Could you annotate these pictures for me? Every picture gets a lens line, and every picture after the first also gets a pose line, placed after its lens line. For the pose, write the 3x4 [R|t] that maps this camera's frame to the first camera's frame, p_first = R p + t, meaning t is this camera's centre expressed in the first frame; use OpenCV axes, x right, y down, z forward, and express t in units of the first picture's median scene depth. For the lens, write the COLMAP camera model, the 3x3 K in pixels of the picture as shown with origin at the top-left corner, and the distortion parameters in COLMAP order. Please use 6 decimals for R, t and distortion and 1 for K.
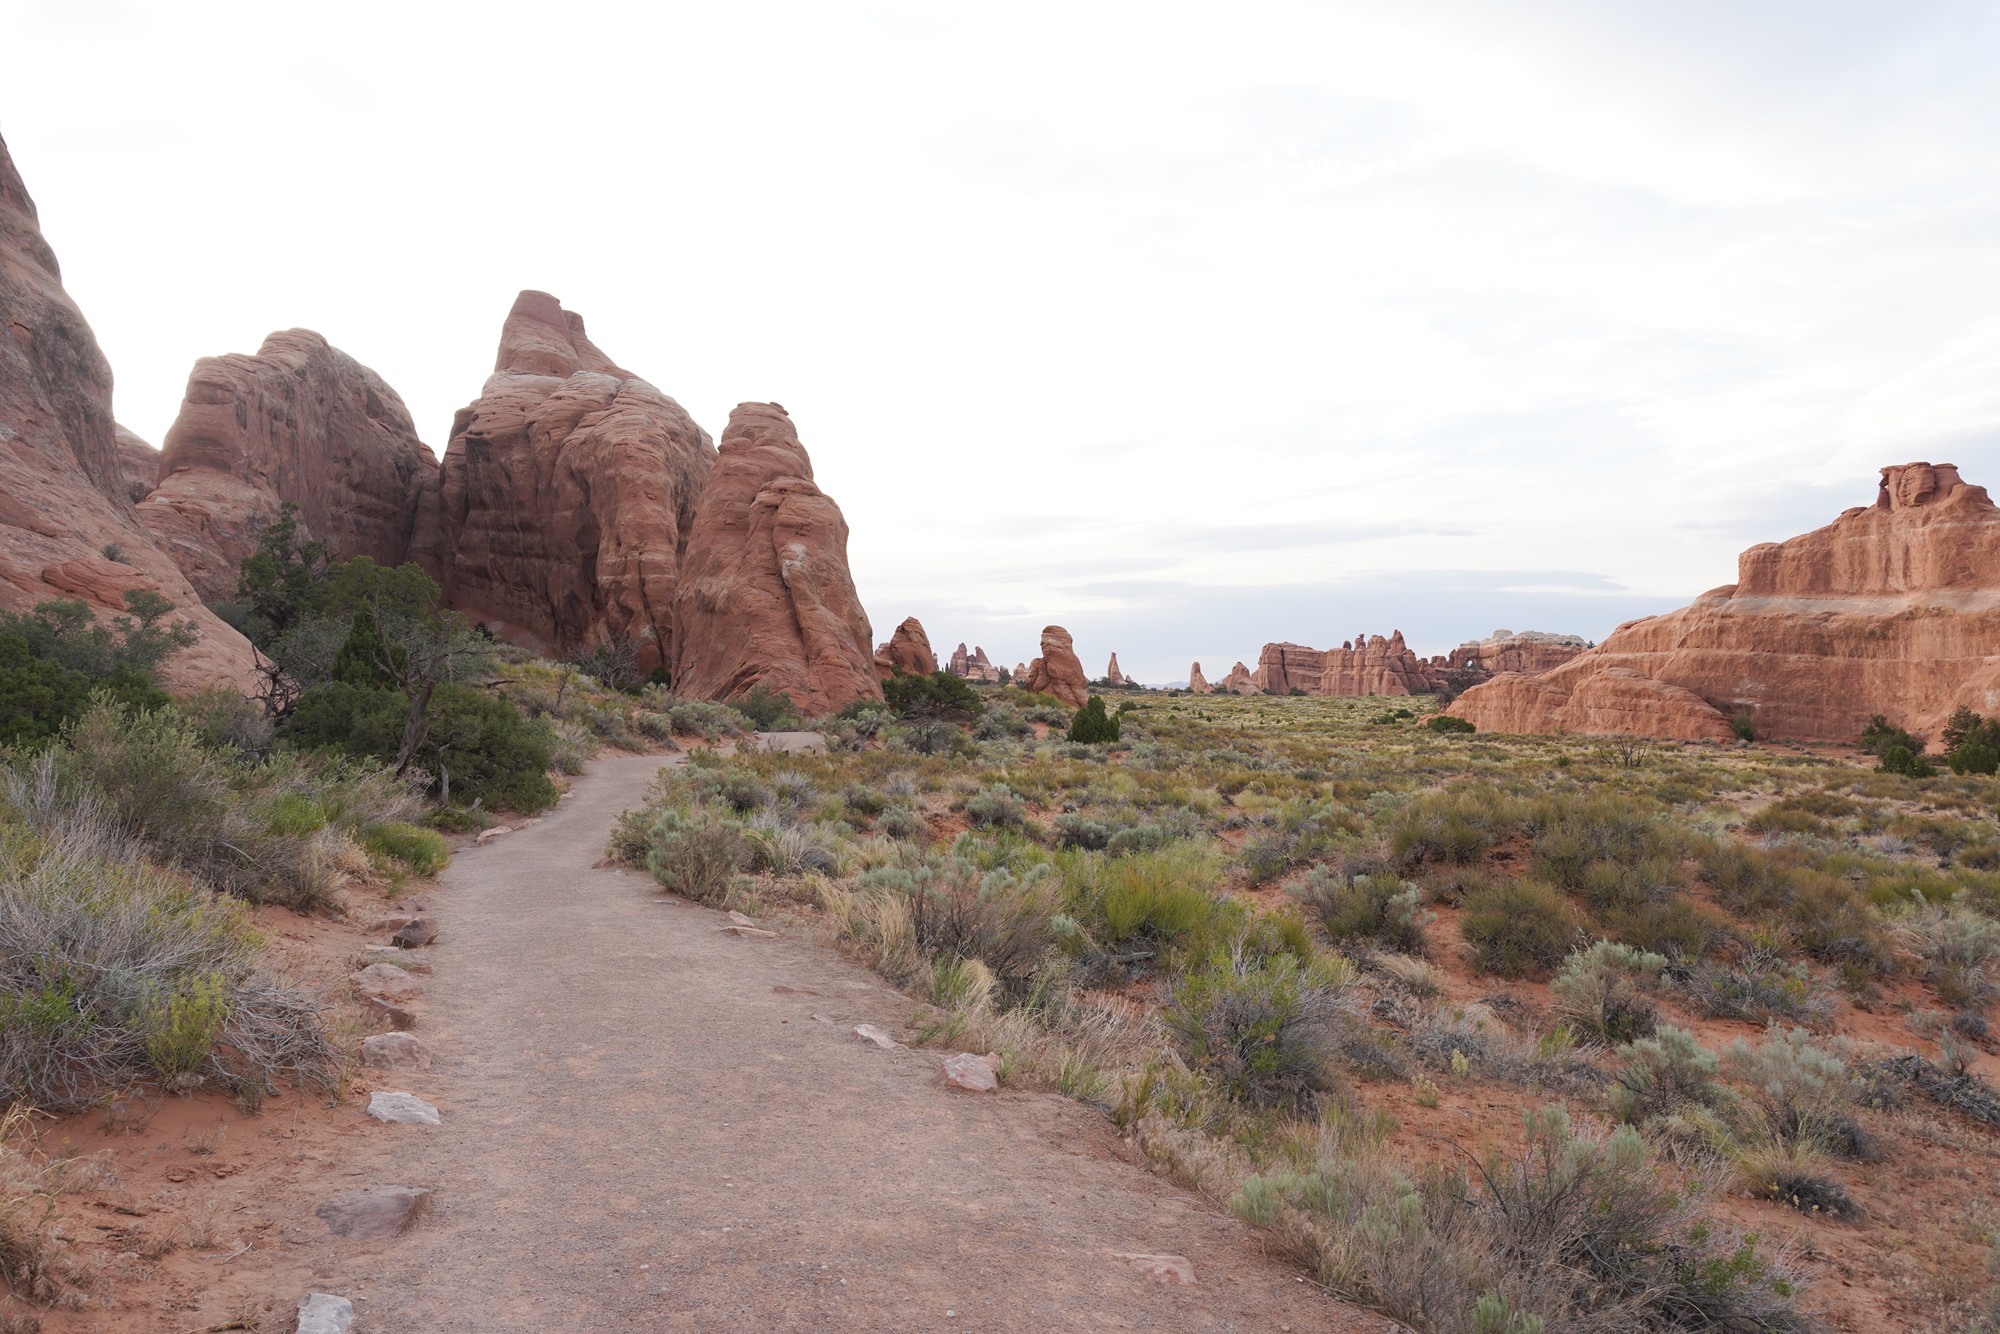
lens RADIAL K [[1563.2, 0, 998.0], [0, 1563.2, 664.0], [0, 0, 1]] dist [-0.020026, 0.017596]
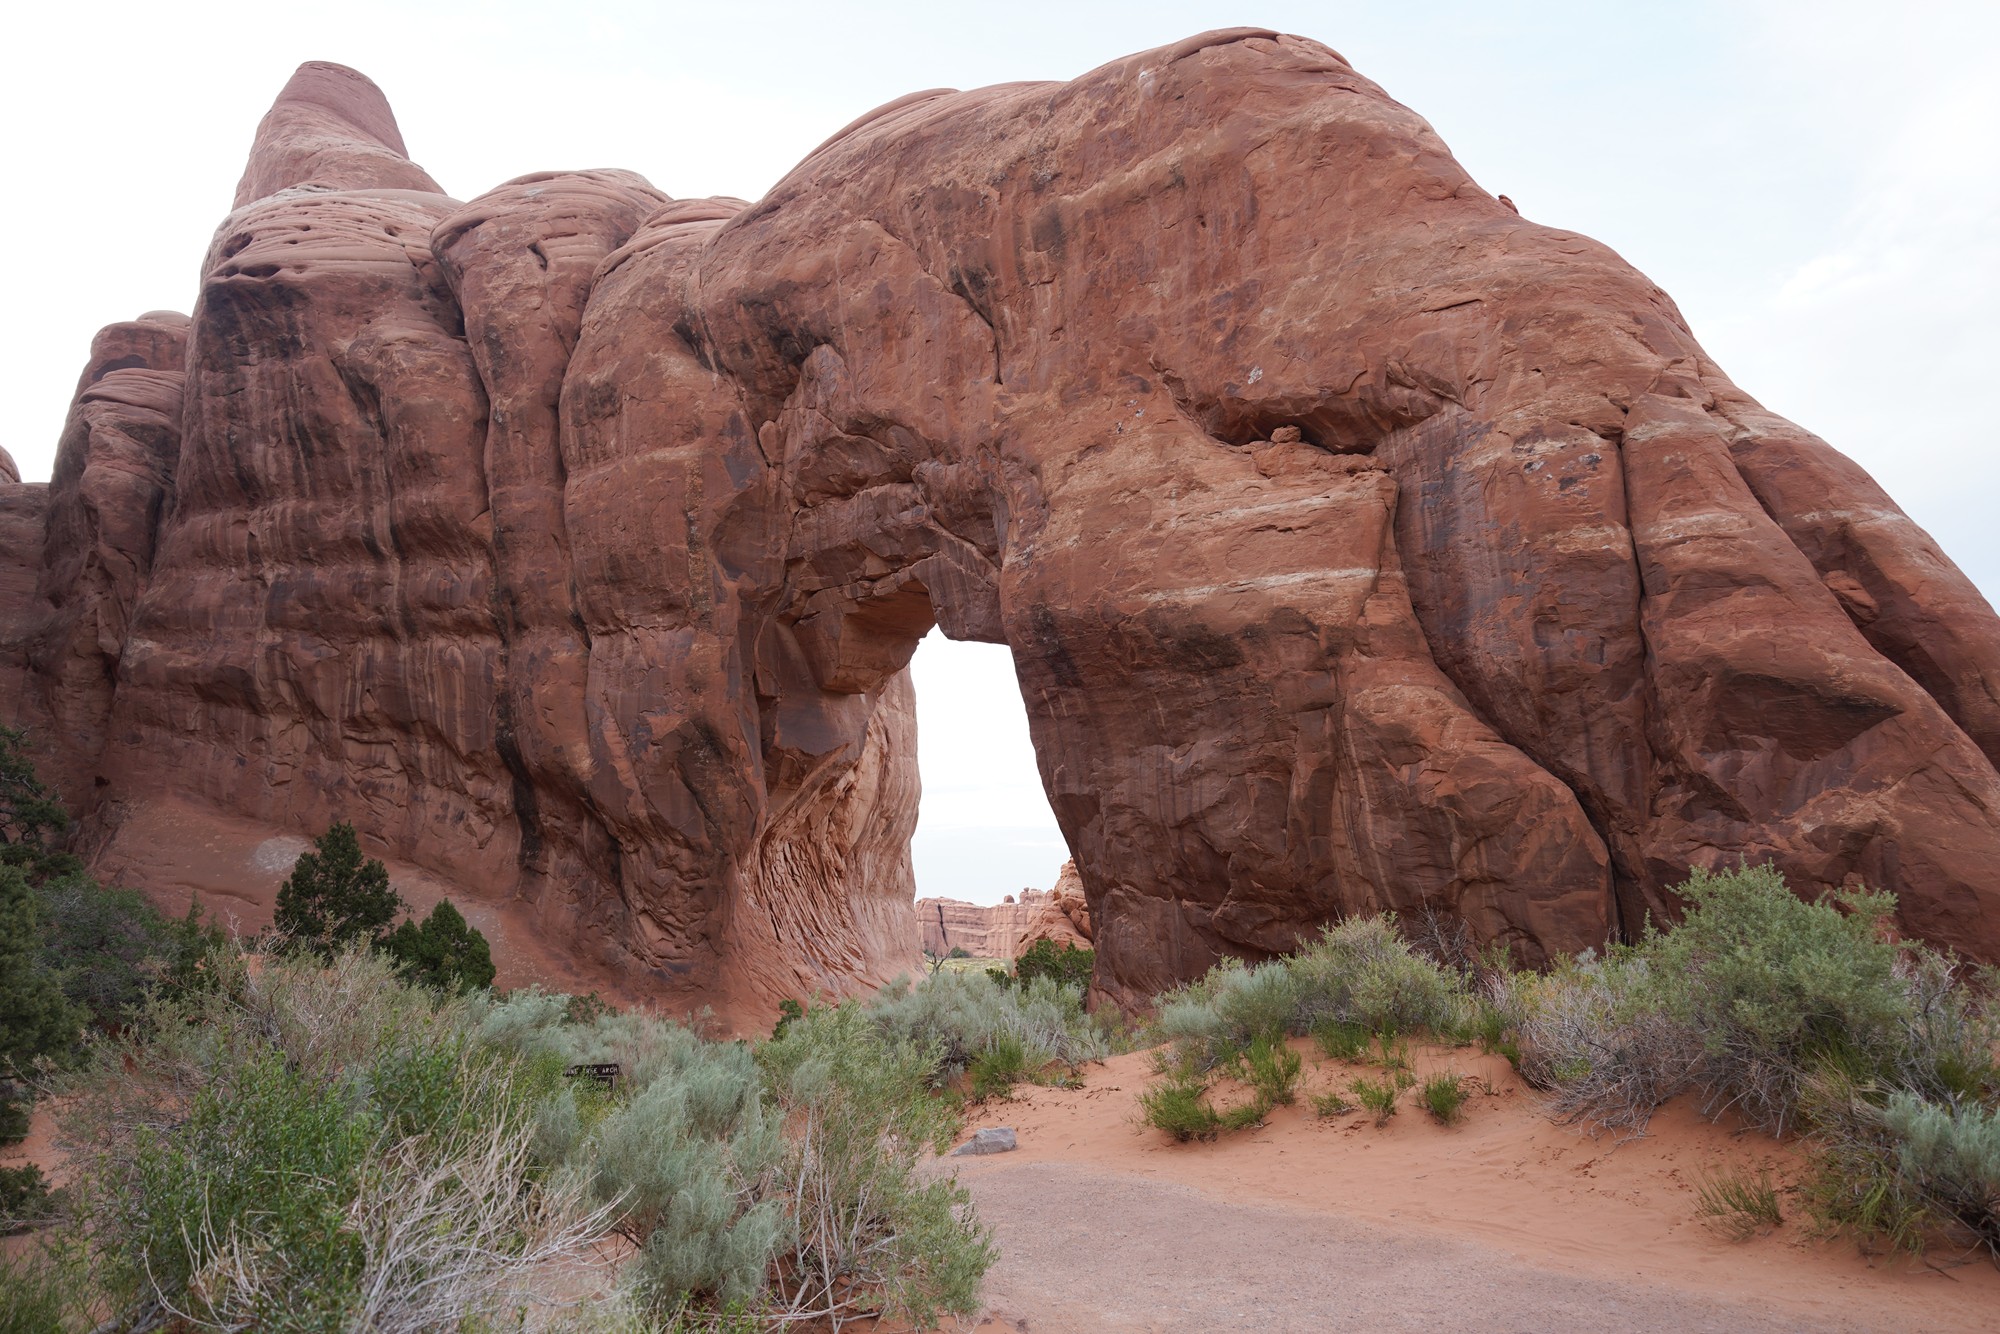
lens RADIAL K [[1563.2, 0, 1001.9], [0, 1563.2, 674.5], [0, 0, 1]] dist [-0.020026, 0.017596]
pose [[0.957534, 0.036105, 0.286049, -0.271545], [0.008709, 0.988053, -0.153865, -0.009777], [-0.288187, 0.149822, 0.945781, 0.648107]]
